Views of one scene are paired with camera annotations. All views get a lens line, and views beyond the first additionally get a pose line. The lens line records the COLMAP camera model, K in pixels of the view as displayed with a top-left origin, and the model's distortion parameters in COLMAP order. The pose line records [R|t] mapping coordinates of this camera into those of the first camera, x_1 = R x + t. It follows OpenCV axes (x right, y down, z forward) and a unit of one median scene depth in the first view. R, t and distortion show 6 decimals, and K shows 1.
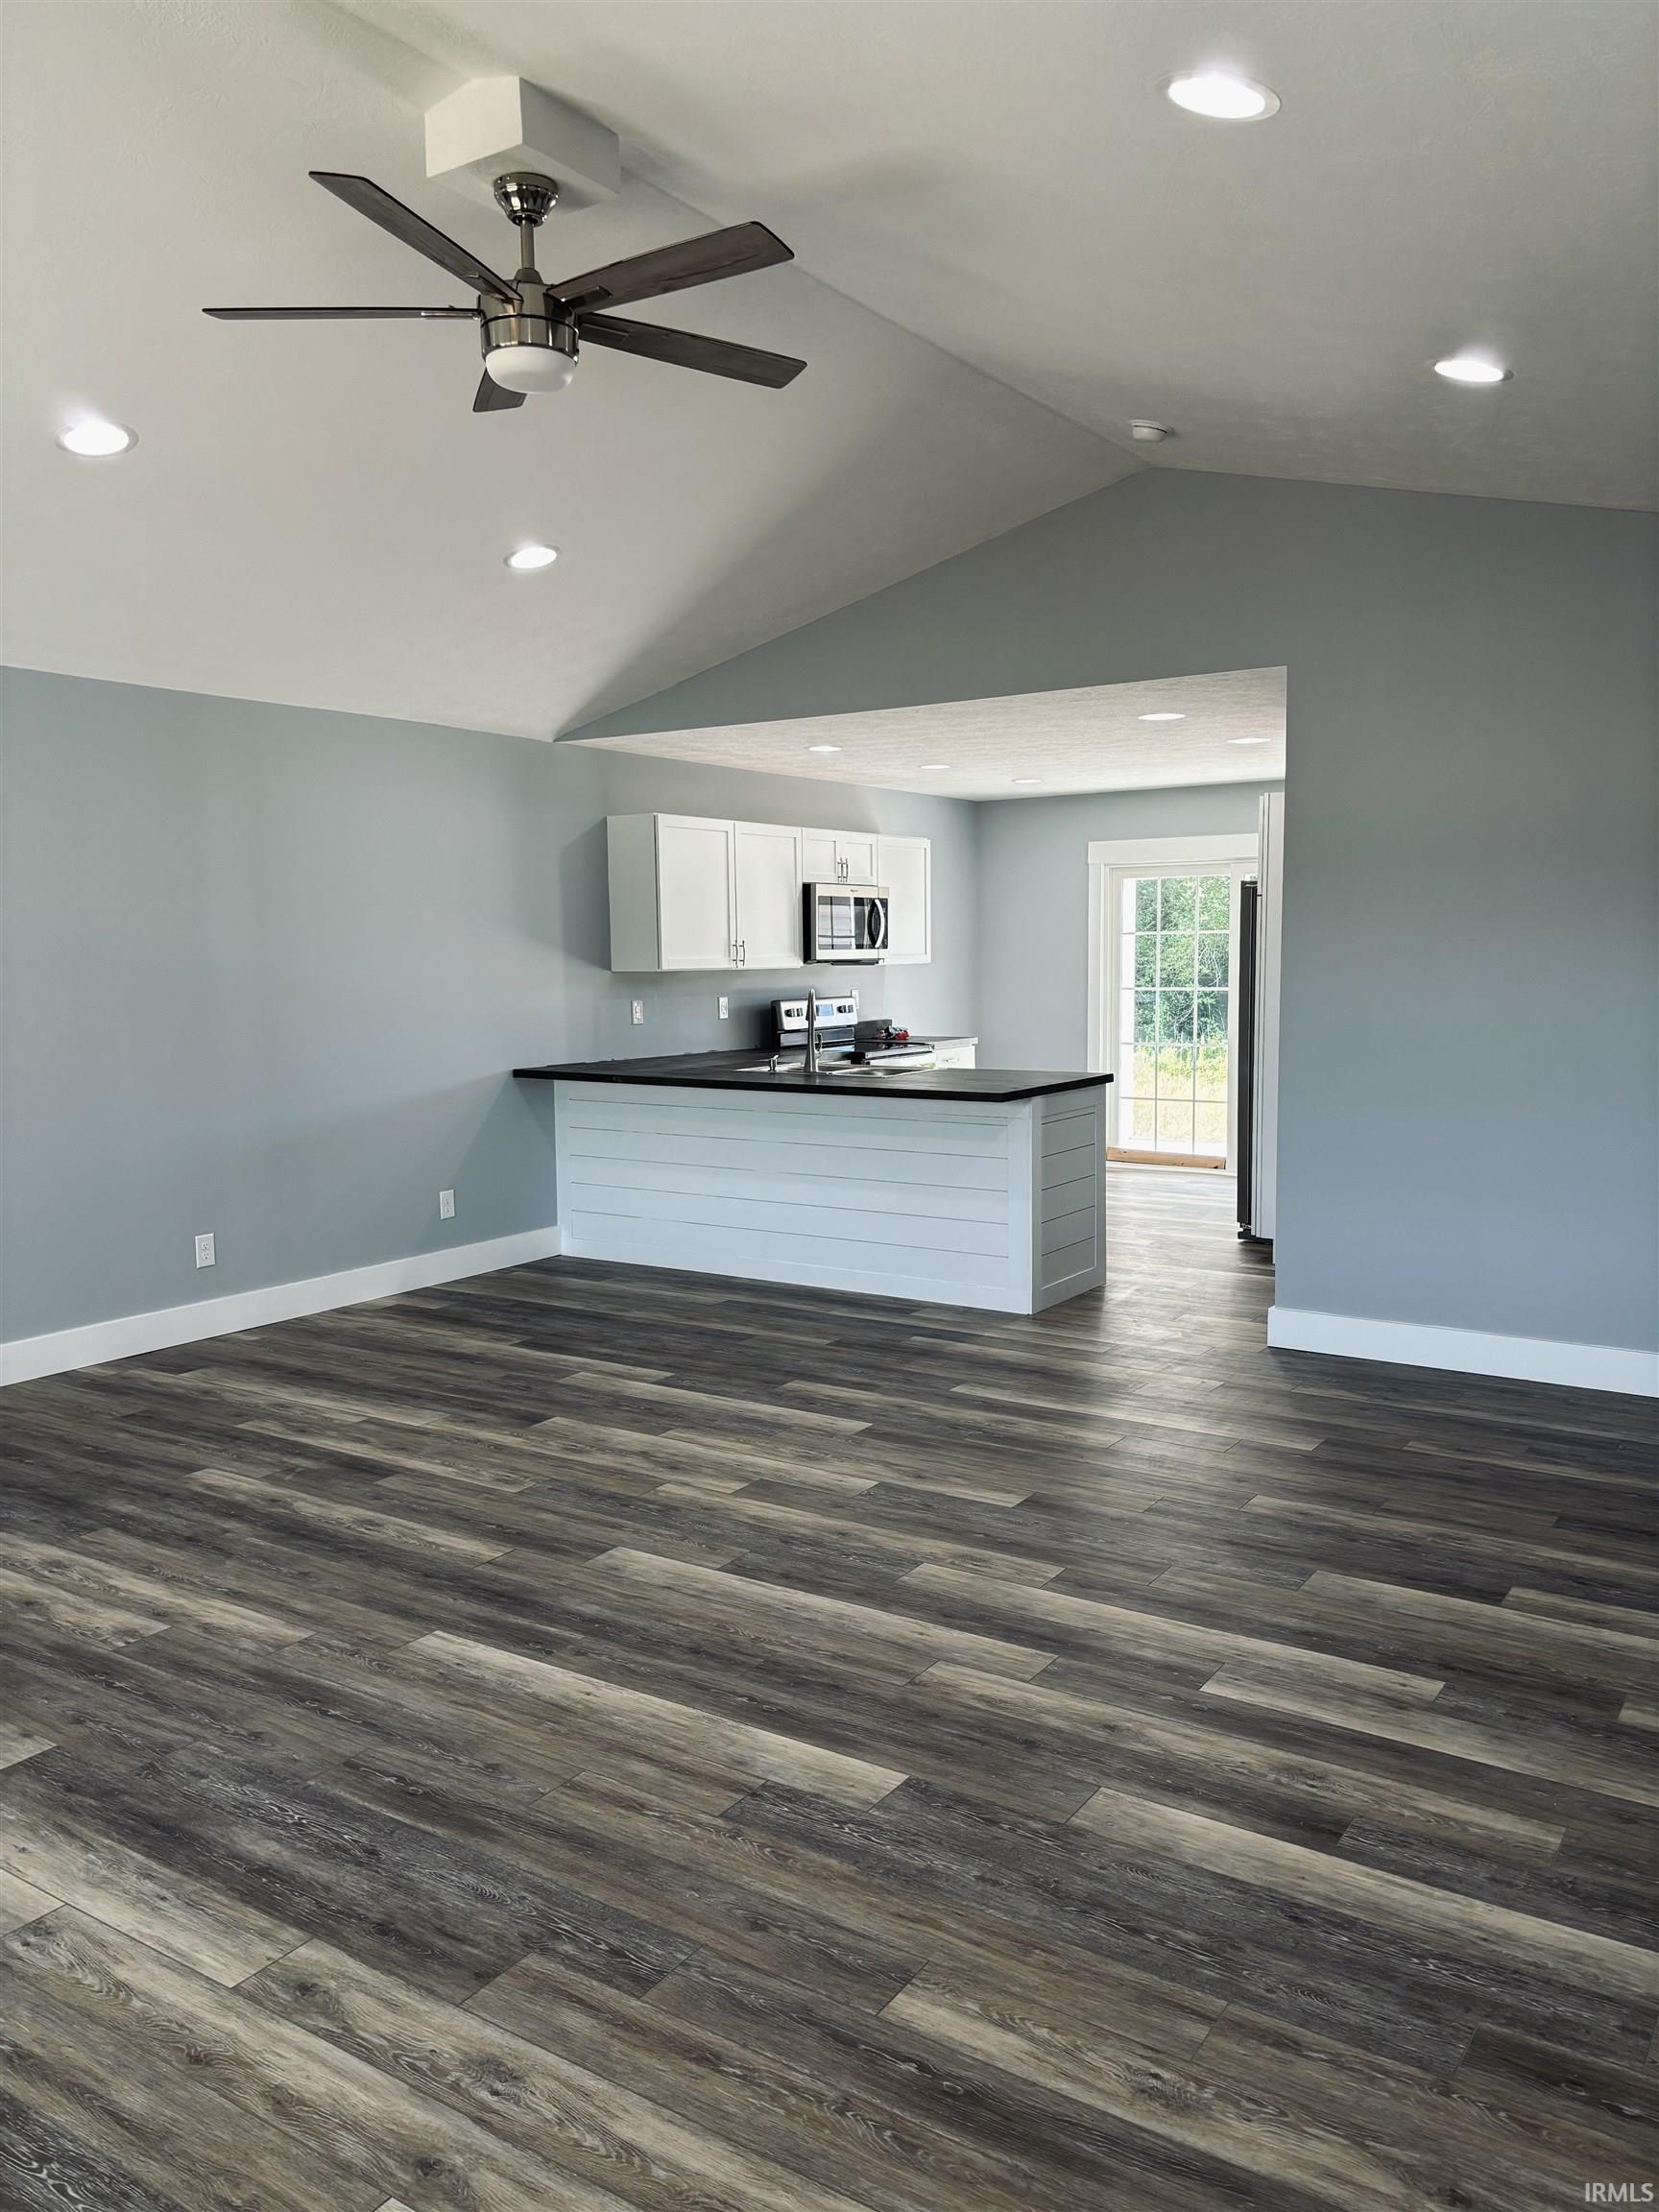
lens RADIAL K [[1673.9, 0, 835.3], [0, 1673.9, 1110.8], [0, 0, 1]] dist [0.054810, -0.060236]
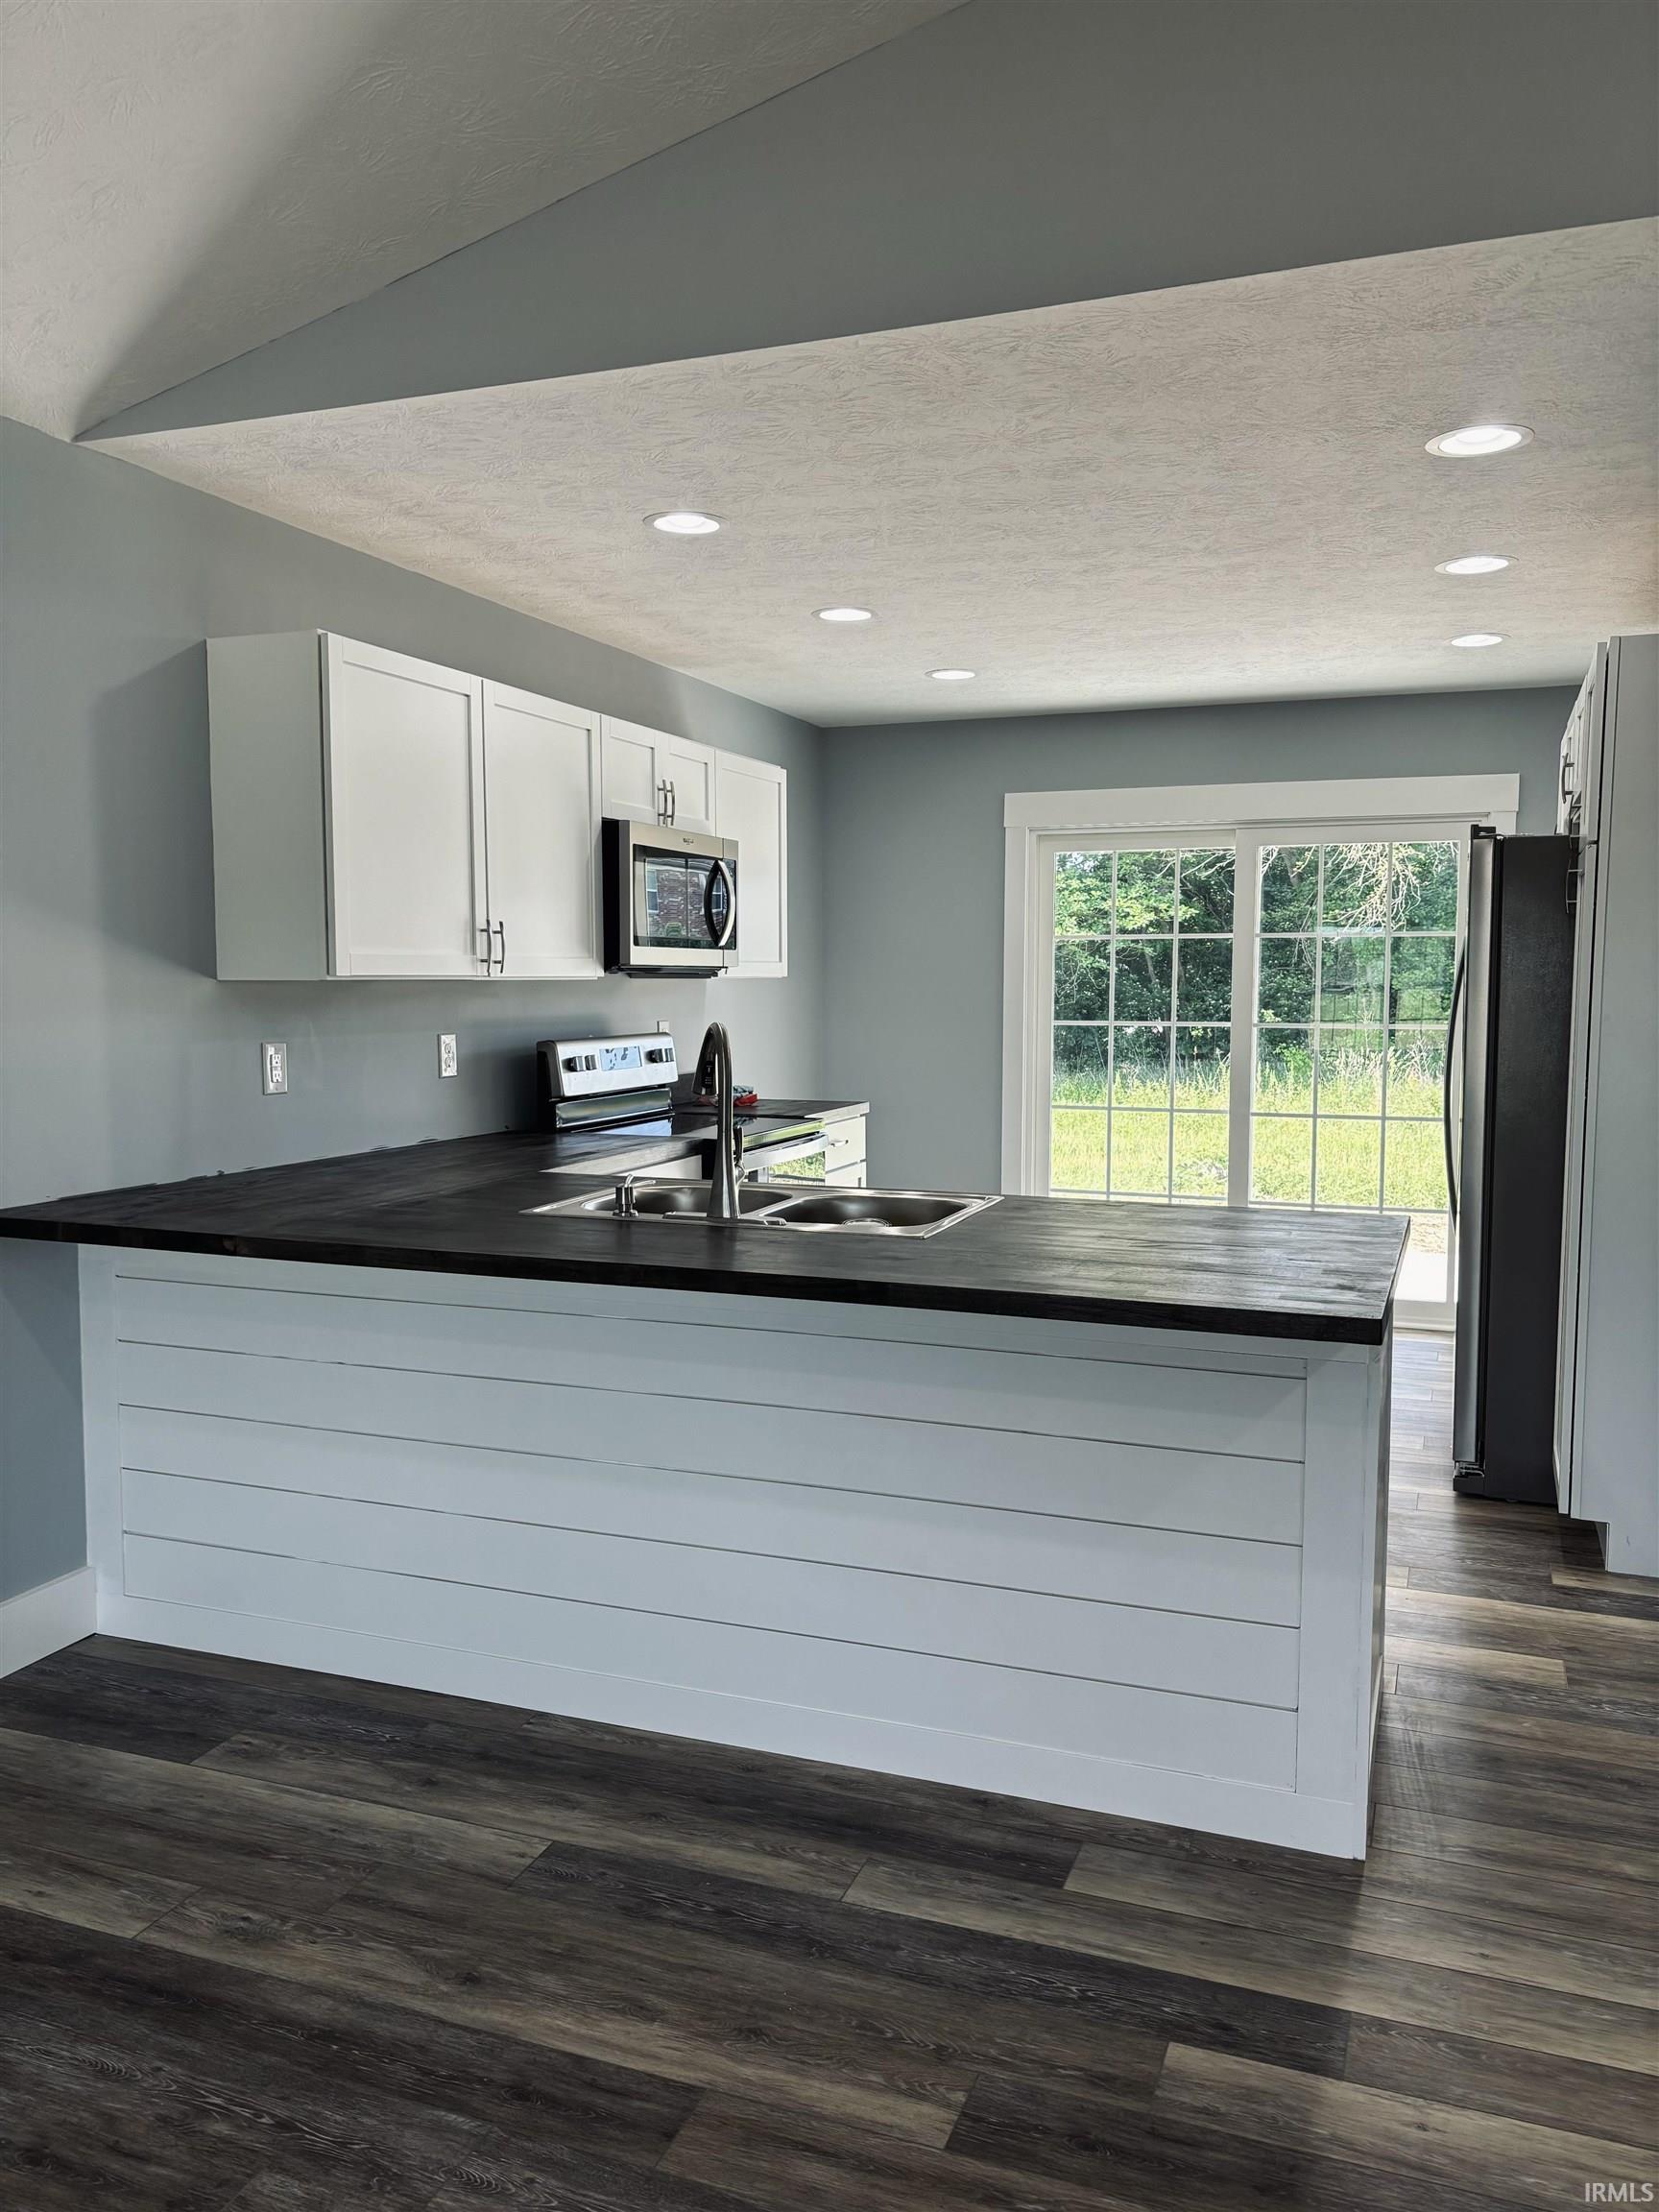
lens RADIAL K [[1673.9, 0, 845.7], [0, 1673.9, 1123.9], [0, 0, 1]] dist [0.054810, -0.060236]
pose [[0.973881, -0.006074, 0.226978, -0.092561], [0.008181, 0.999932, -0.008343, -0.049761], [-0.226912, 0.009982, 0.973864, 0.667326]]
